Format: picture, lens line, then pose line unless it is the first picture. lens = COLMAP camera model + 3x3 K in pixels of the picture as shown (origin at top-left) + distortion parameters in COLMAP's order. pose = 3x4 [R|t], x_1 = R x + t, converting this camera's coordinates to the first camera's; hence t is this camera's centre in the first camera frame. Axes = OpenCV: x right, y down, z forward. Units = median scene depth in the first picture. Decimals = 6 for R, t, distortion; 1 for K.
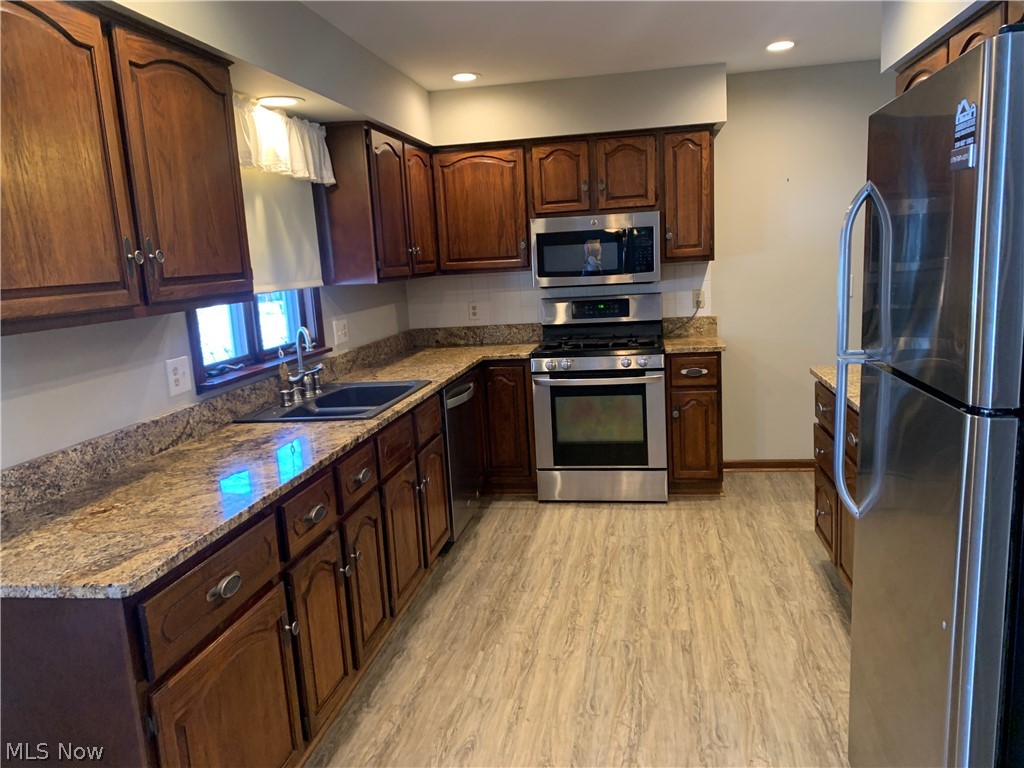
lens RADIAL K [[793.6, 0, 507.2], [0, 793.6, 391.5], [0, 0, 1]] dist [0.060730, -0.092631]
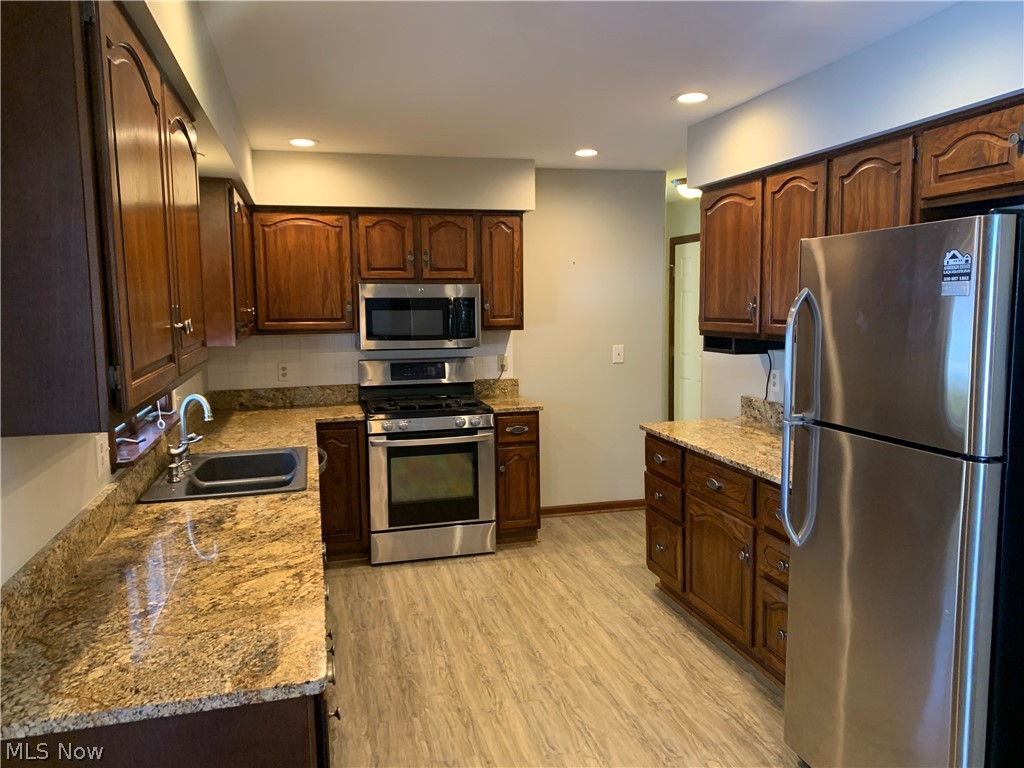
lens RADIAL K [[793.6, 0, 518.2], [0, 793.6, 378.0], [0, 0, 1]] dist [0.060730, -0.092631]
pose [[0.905421, 0.001383, 0.424513, -0.270373], [0.034568, 0.996434, -0.076974, -0.013413], [-0.423106, 0.084368, 0.902144, 0.004905]]
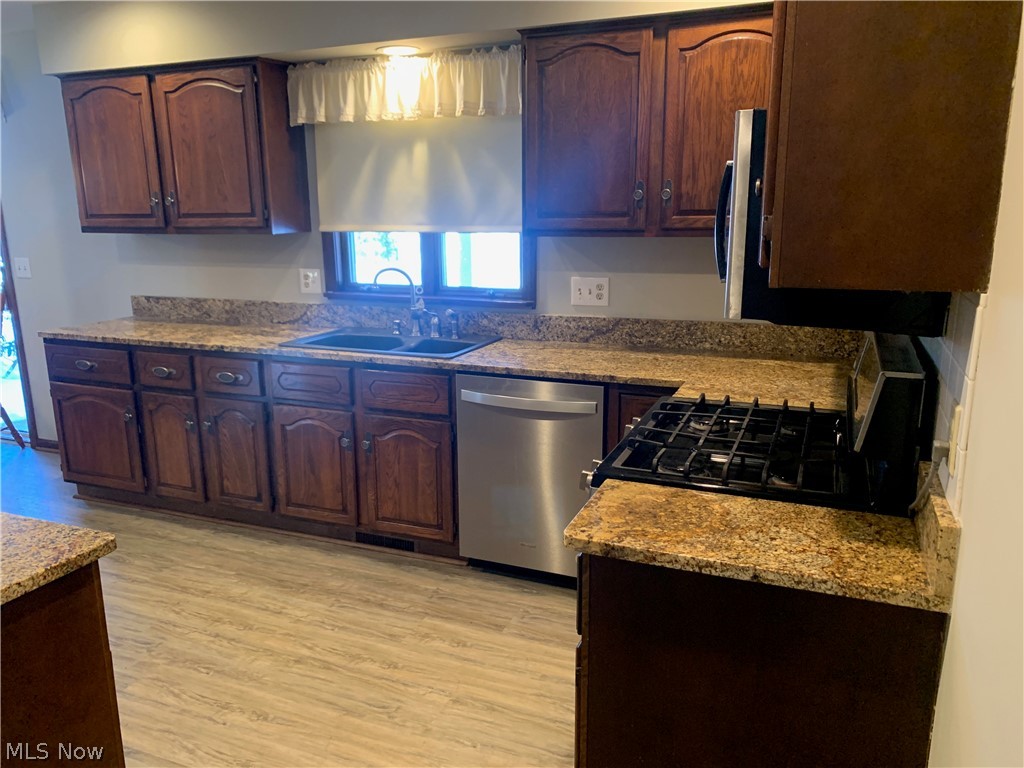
lens RADIAL K [[793.6, 0, 495.9], [0, 793.6, 391.2], [0, 0, 1]] dist [0.060730, -0.092631]
pose [[-0.234678, 0.285085, -0.929329, 0.668150], [-0.139635, 0.936227, 0.322462, -0.253372], [0.961992, 0.205441, -0.179904, 1.186990]]
